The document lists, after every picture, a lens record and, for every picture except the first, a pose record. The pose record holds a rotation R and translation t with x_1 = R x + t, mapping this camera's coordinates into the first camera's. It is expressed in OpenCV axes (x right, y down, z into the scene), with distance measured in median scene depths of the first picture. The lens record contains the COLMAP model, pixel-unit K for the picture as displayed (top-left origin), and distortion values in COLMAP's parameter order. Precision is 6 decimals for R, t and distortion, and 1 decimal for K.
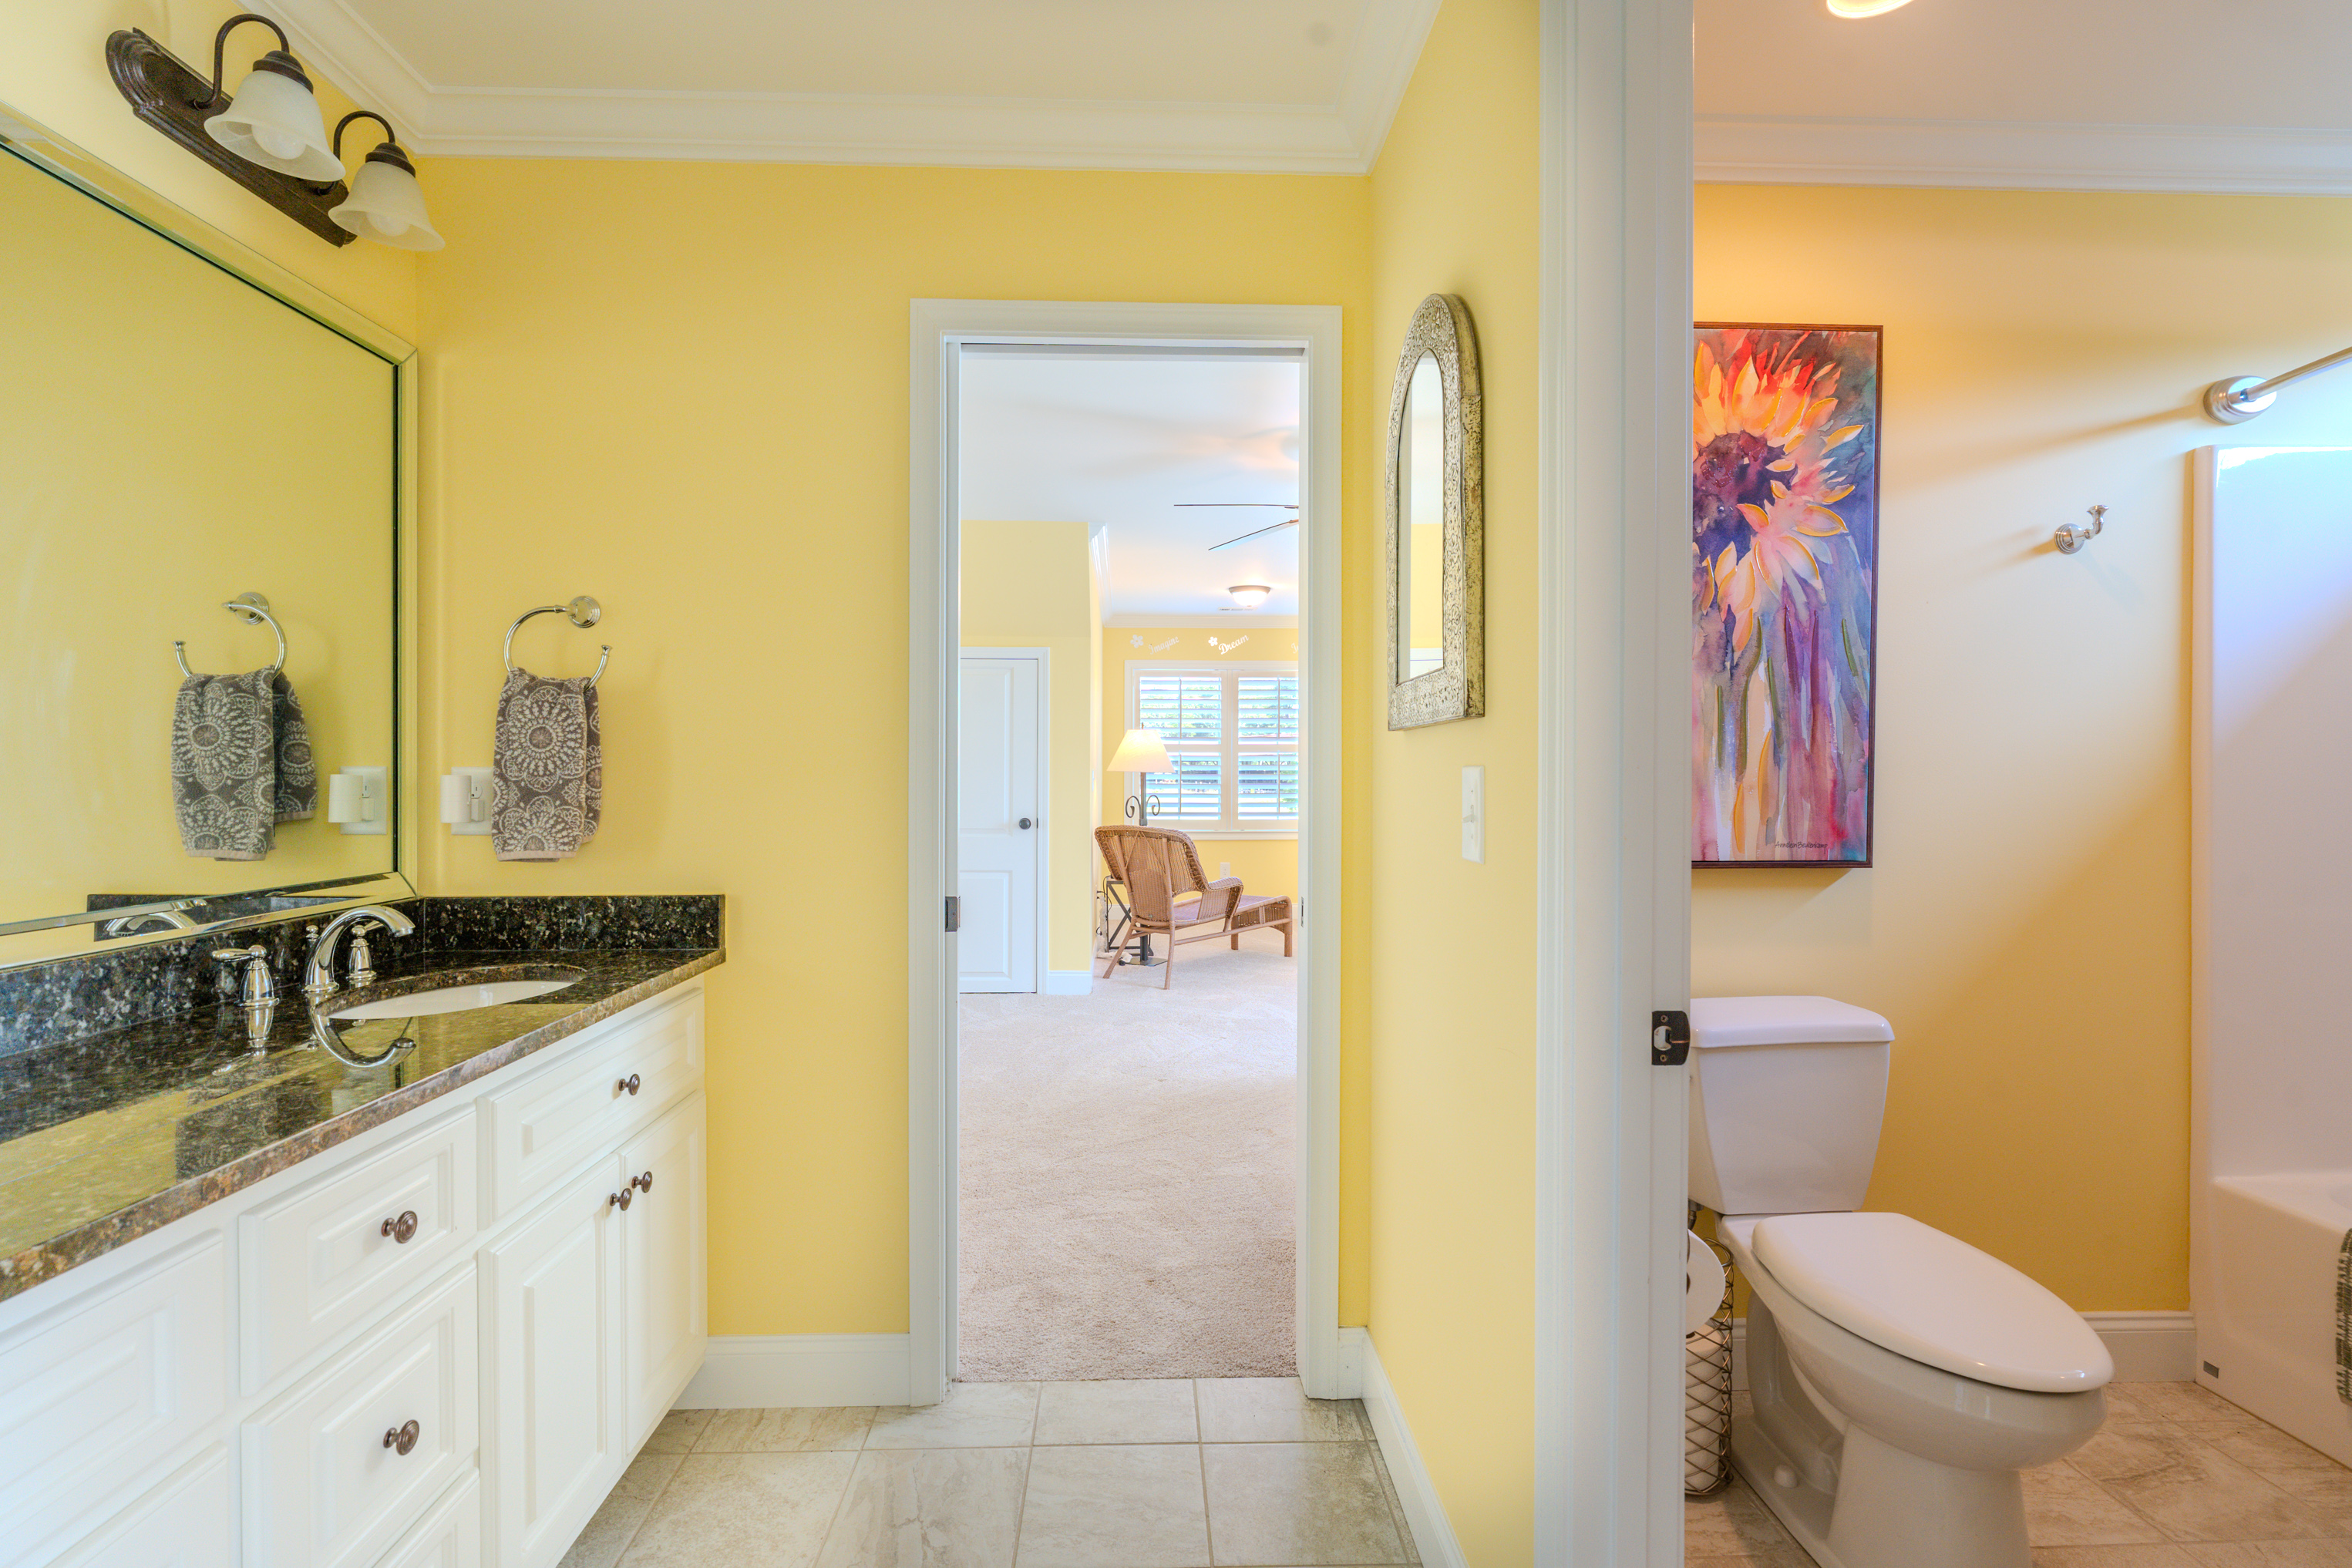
lens RADIAL K [[1063.8, 0, 1172.1], [0, 1063.8, 773.6], [0, 0, 1]] dist [-0.007055, 0.002845]
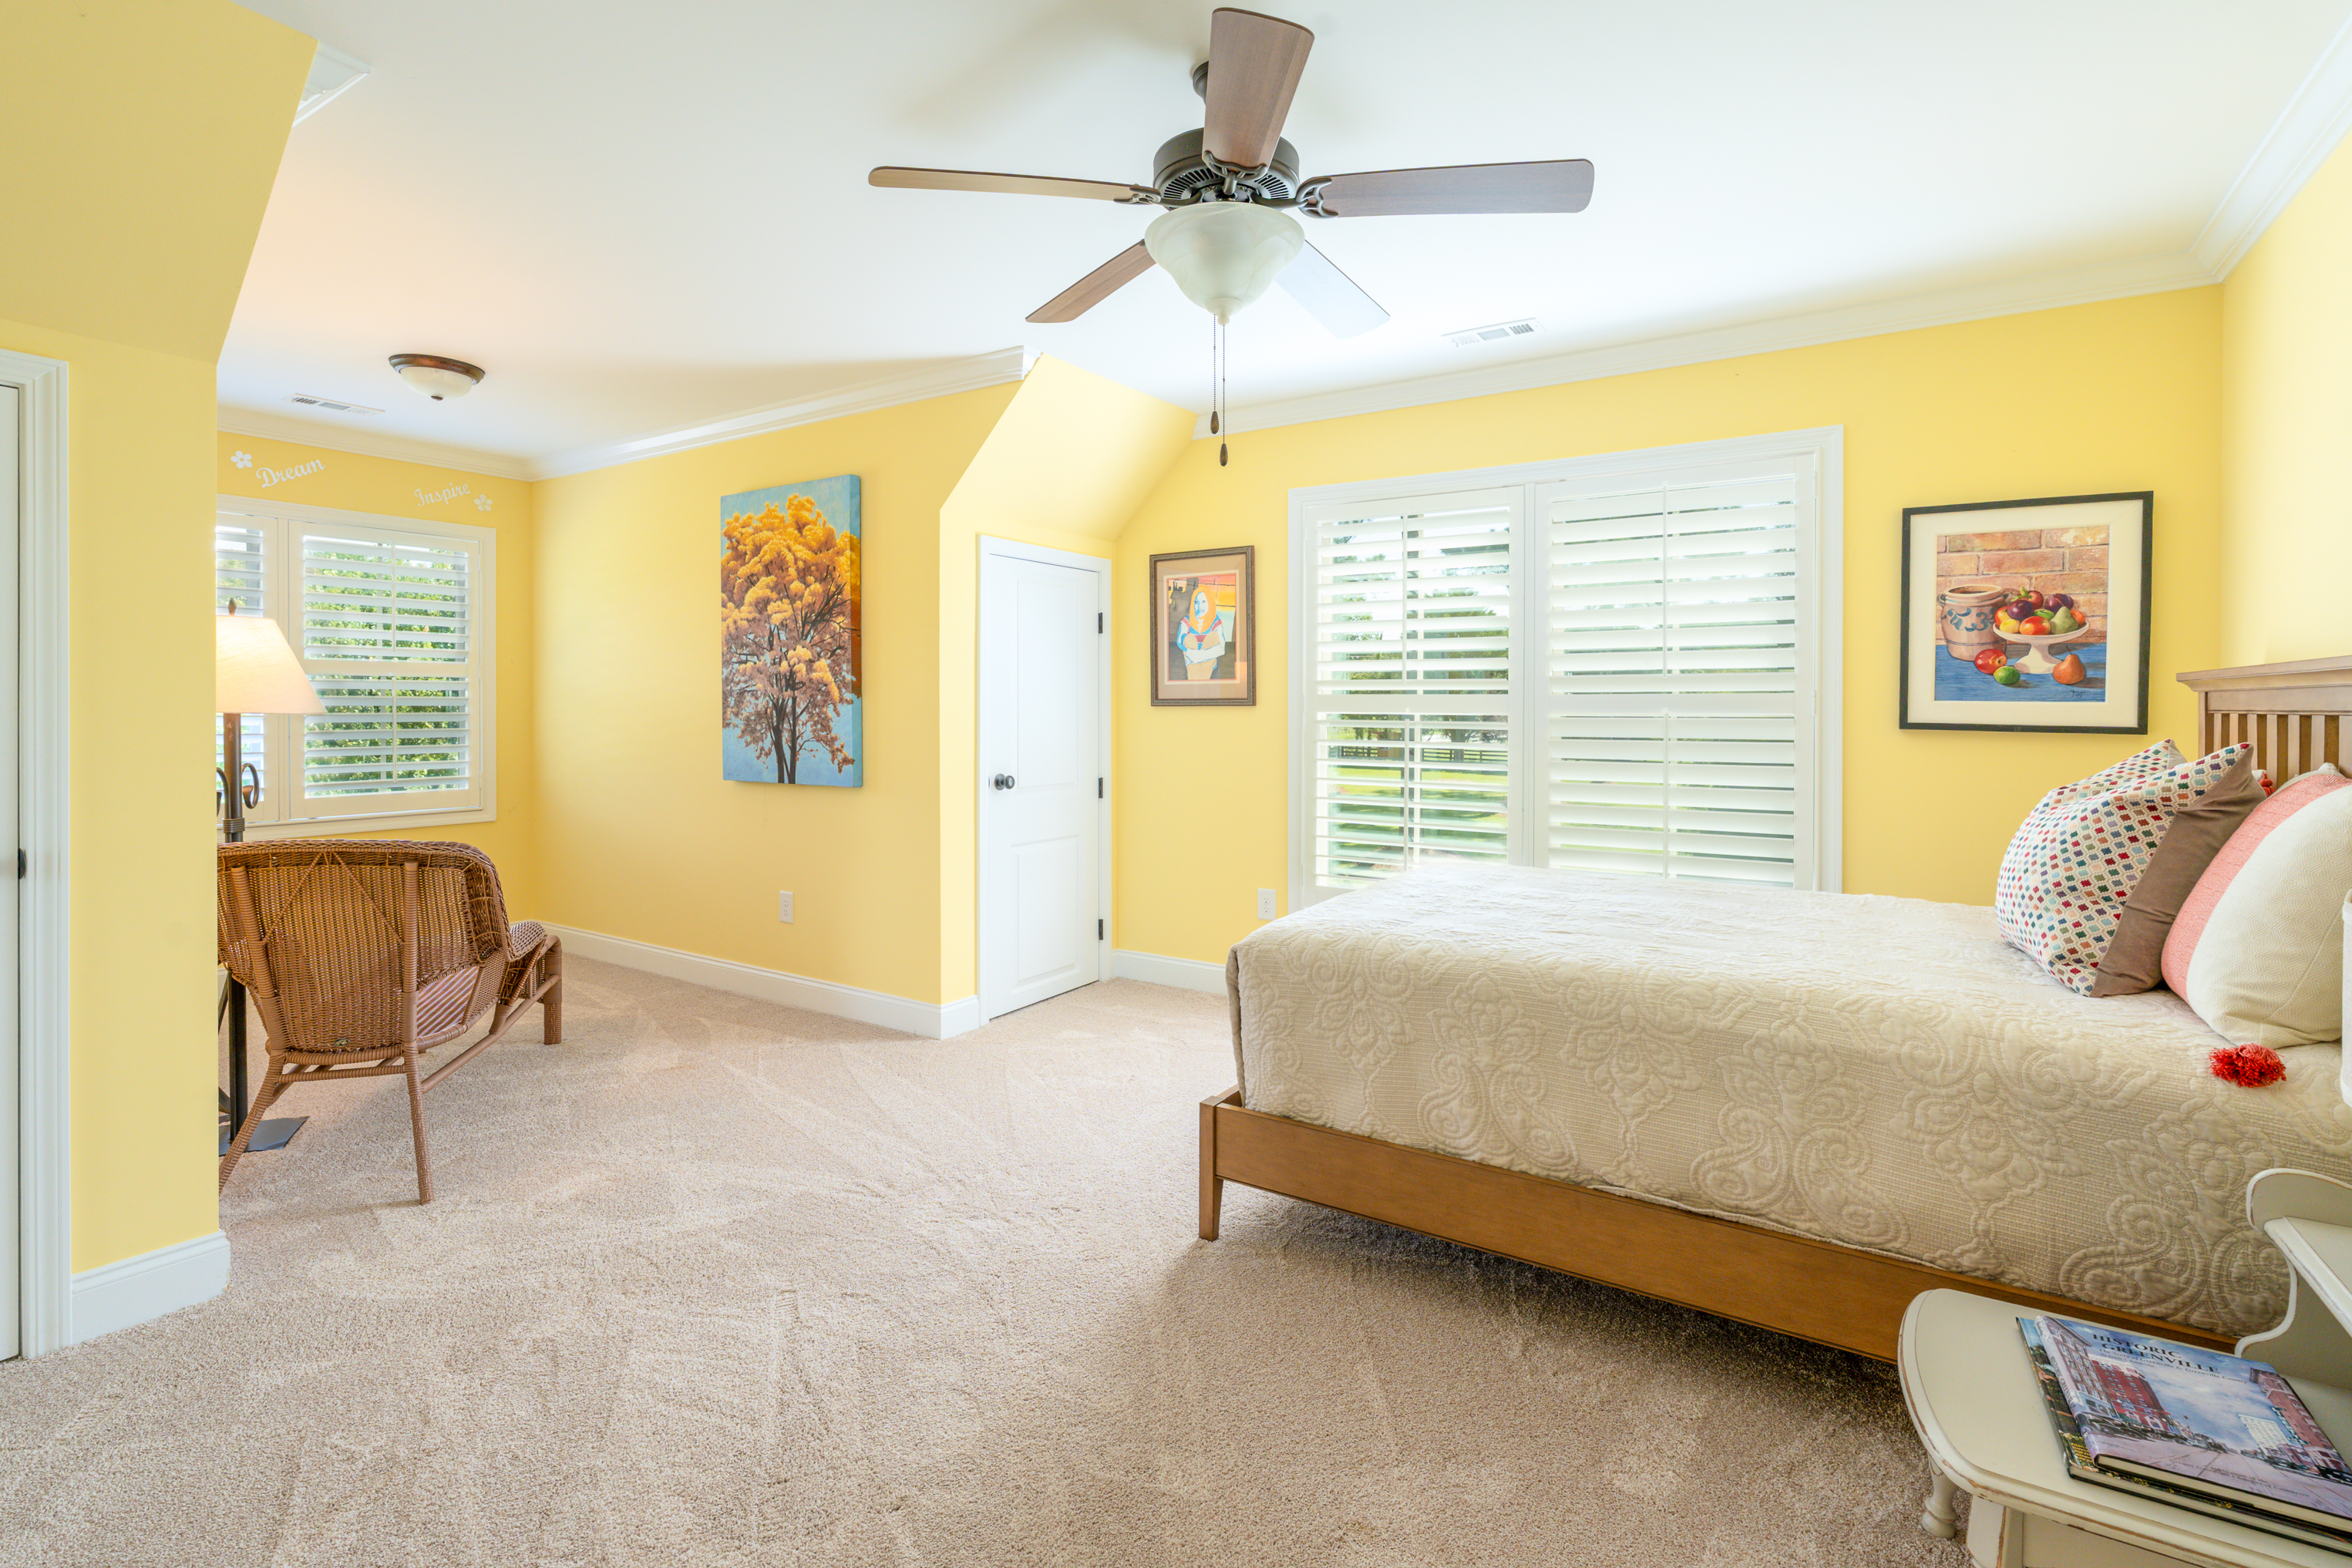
lens RADIAL K [[1063.8, 0, 1180.9], [0, 1063.8, 710.3], [0, 0, 1]] dist [-0.007055, 0.002845]
pose [[0.560448, -0.010179, 0.828127, -0.191578], [0.009017, 0.999940, 0.006188, -0.002755], [-0.828140, 0.004000, 0.560507, 0.478070]]
